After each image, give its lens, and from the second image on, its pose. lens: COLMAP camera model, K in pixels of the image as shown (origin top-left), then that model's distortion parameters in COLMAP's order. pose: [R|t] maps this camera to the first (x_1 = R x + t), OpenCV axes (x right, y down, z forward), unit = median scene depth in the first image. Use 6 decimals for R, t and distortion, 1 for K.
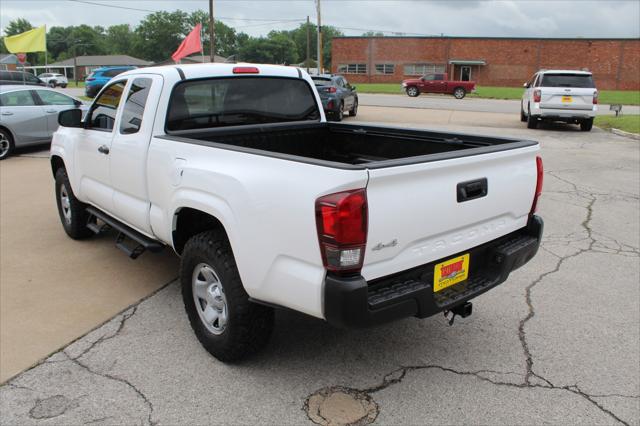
lens RADIAL K [[532.3, 0, 320.0], [0, 532.3, 213.0], [0, 0, 1]] dist [-0.160017, 0.147054]
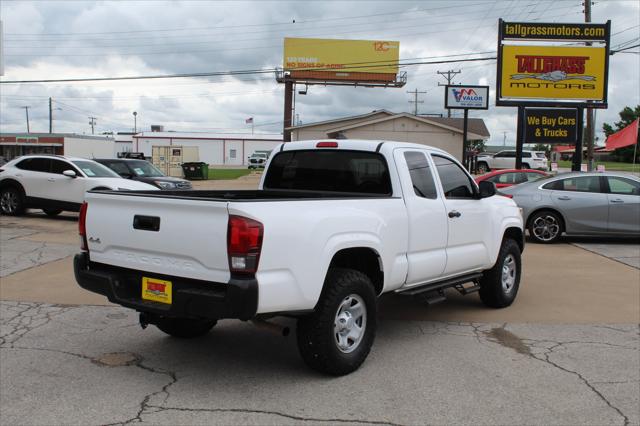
lens RADIAL K [[702.6, 0, 320.0], [0, 702.6, 213.0], [0, 0, 1]] dist [-0.113969, 0.161040]
pose [[0.246019, 0.069134, -0.966796, 1.394908], [-0.265093, 0.964222, 0.001492, -0.124032], [0.932309, 0.255924, 0.255544, 0.629632]]
